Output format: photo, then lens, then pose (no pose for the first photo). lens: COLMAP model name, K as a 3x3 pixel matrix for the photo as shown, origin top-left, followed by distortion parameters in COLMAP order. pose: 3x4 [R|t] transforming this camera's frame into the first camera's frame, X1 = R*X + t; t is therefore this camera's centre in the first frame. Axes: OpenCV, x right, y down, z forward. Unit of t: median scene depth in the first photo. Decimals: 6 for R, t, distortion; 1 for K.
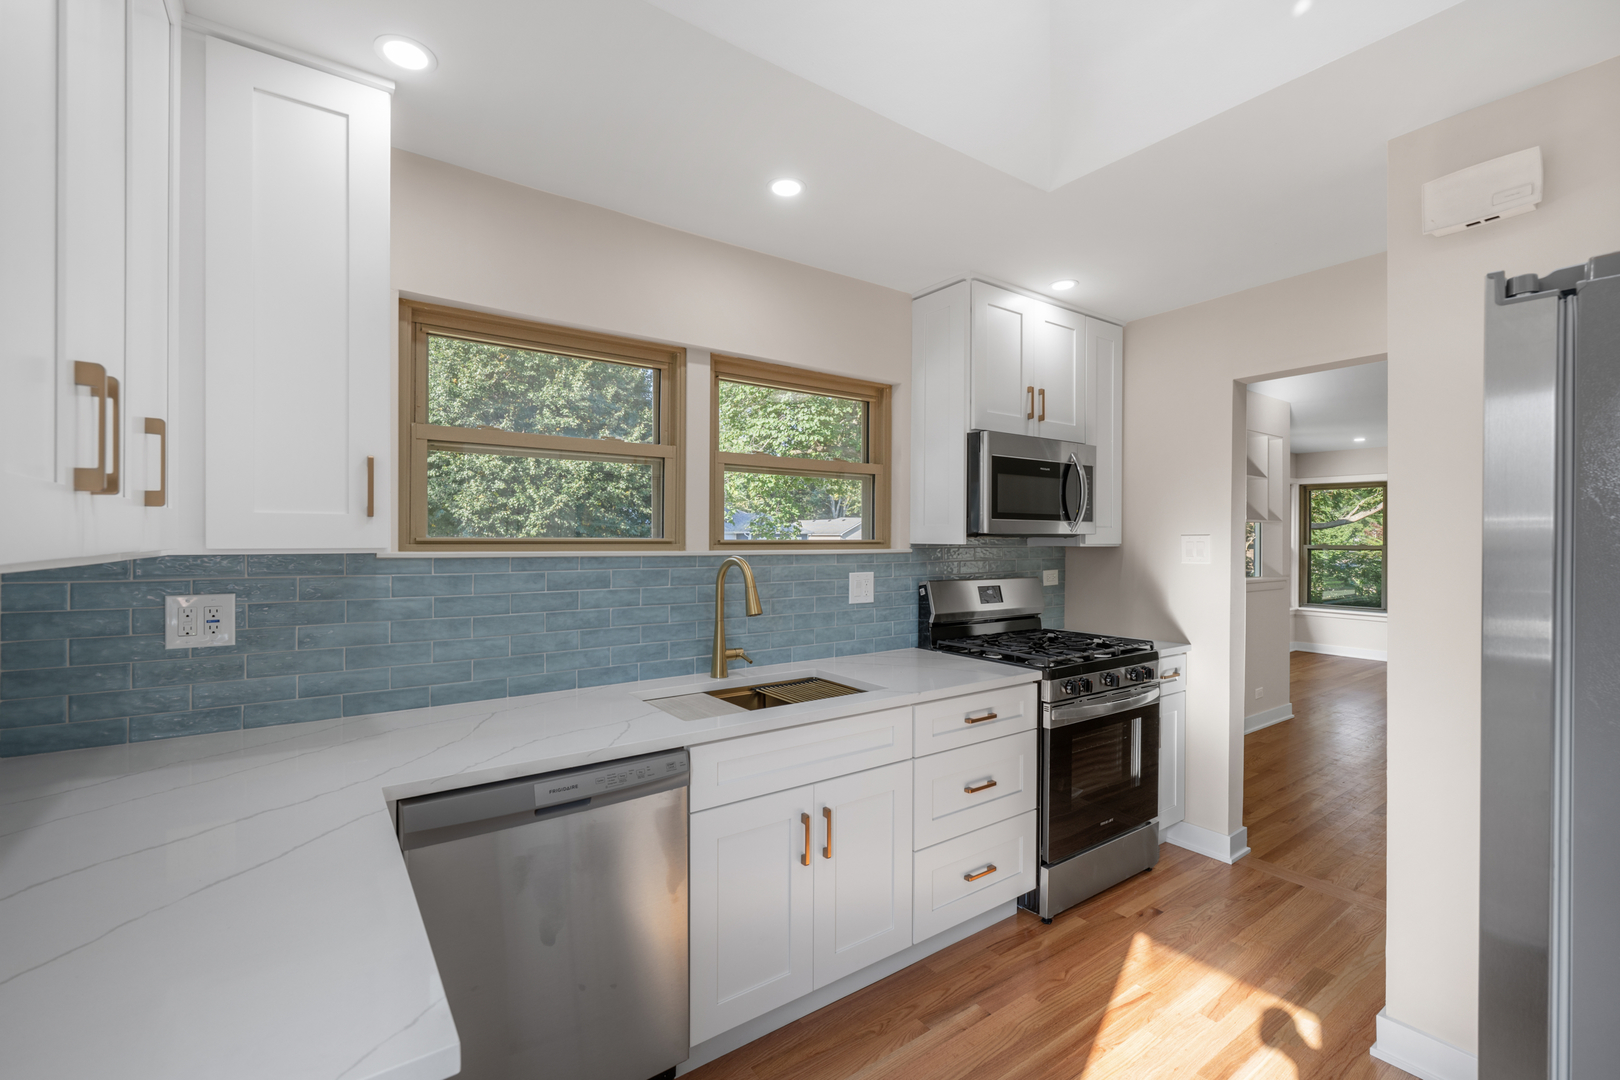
lens RADIAL K [[701.7, 0, 809.2], [0, 701.7, 541.6], [0, 0, 1]] dist [0.000491, 0.000028]
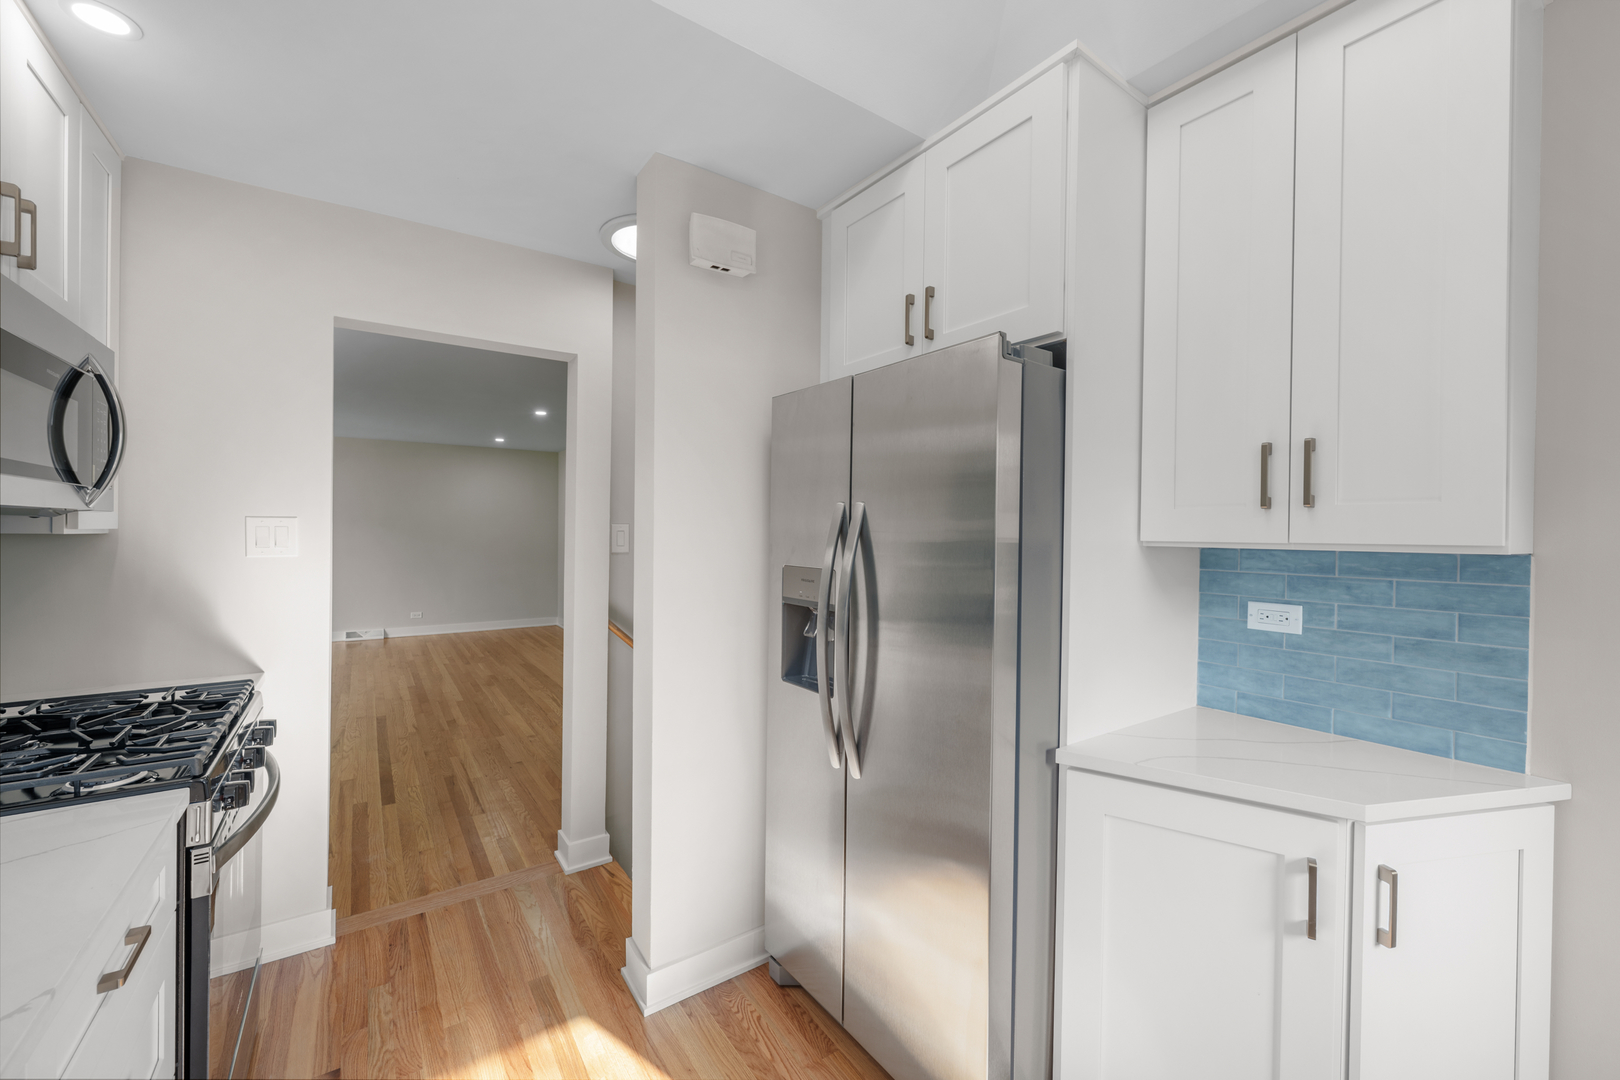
lens RADIAL K [[642.8, 0, 809.7], [0, 642.8, 537.6], [0, 0, 1]] dist [0.002366, 0.000295]
pose [[0.012860, -0.010533, 0.999862, -0.109691], [-0.009957, 0.999894, 0.010661, 0.001160], [-0.999868, -0.010093, 0.012754, 0.539780]]
